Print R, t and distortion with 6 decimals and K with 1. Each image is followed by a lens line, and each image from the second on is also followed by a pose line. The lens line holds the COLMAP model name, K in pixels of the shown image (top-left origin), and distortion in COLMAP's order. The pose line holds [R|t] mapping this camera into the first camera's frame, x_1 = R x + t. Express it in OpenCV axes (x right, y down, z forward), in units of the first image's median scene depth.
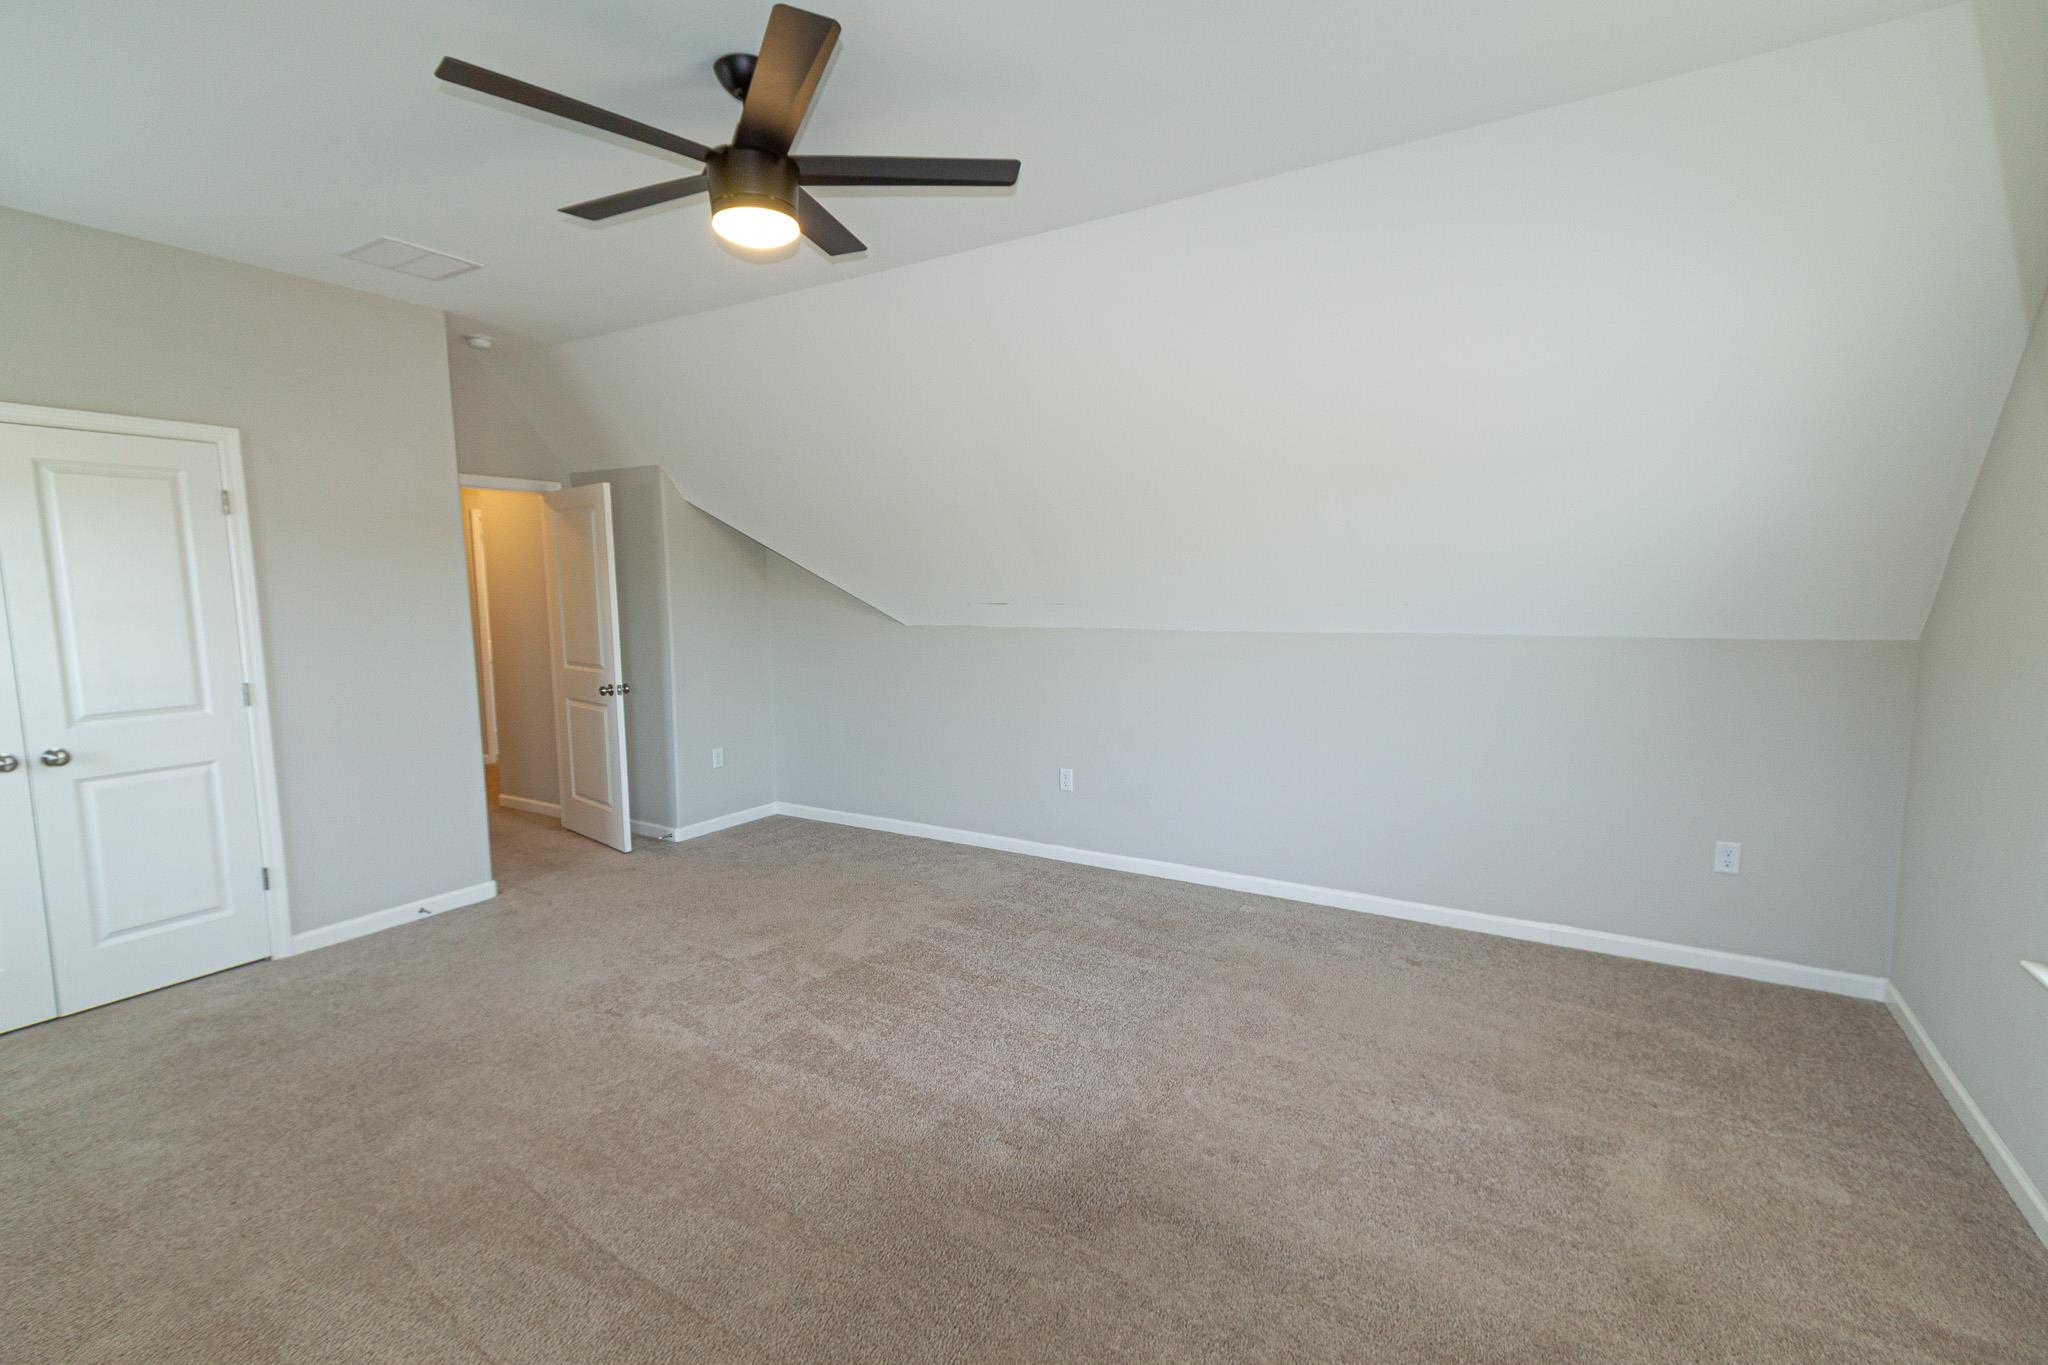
lens RADIAL K [[930.2, 0, 1020.6], [0, 930.2, 683.8], [0, 0, 1]] dist [0.033930, -0.008635]
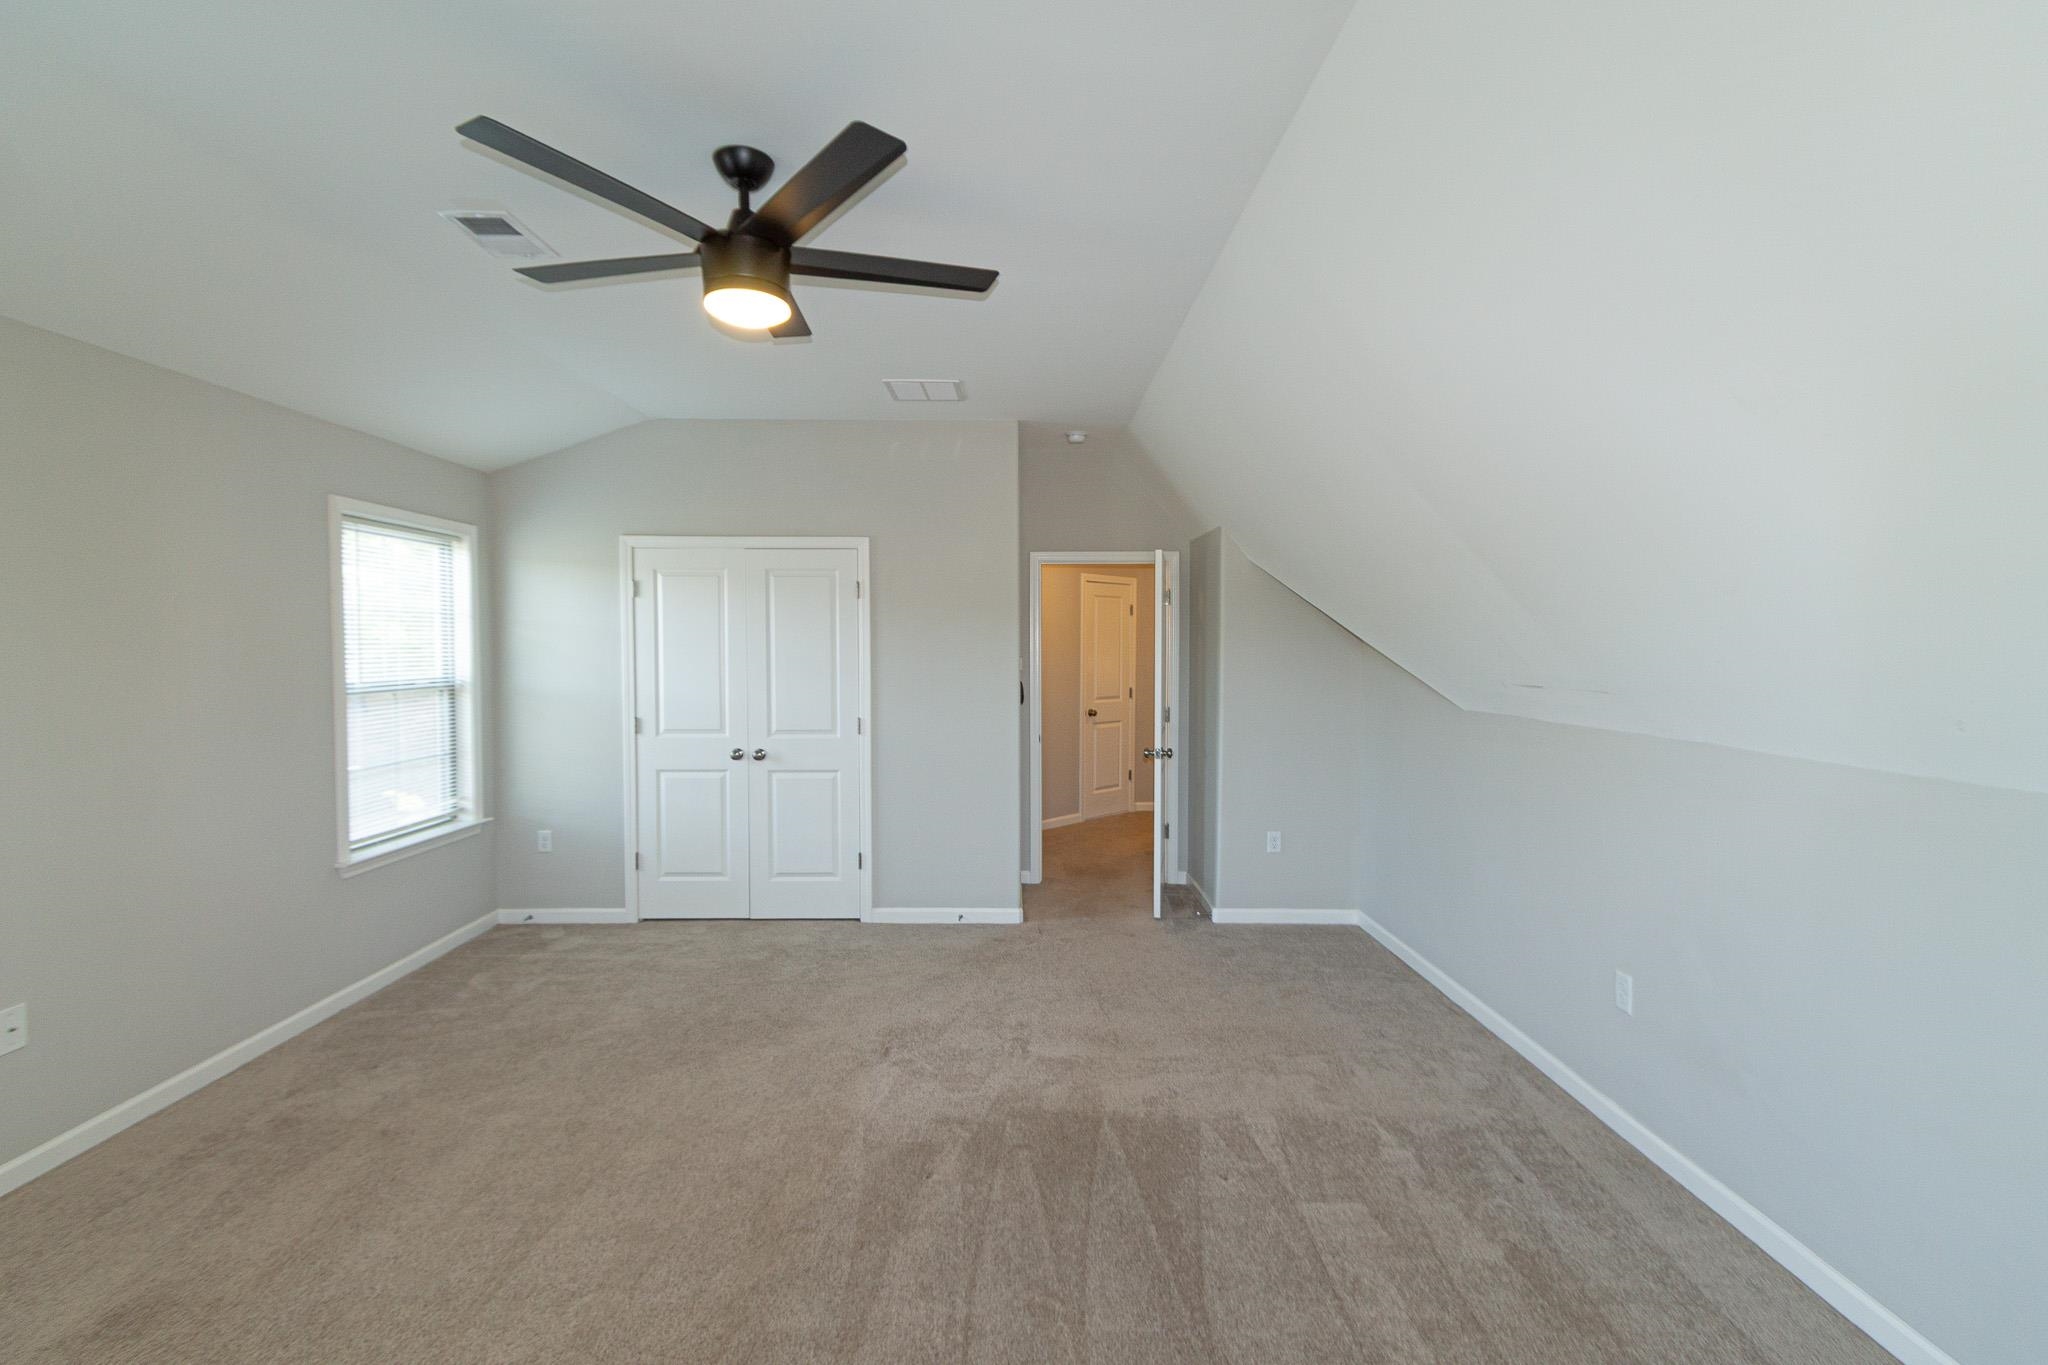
lens RADIAL K [[930.2, 0, 1004.2], [0, 930.2, 680.8], [0, 0, 1]] dist [0.033930, -0.008635]
pose [[0.517624, 0.043928, -0.854480, 0.458287], [-0.099132, 0.995034, -0.008899, -0.062881], [0.849846, 0.089313, 0.519409, 0.458578]]
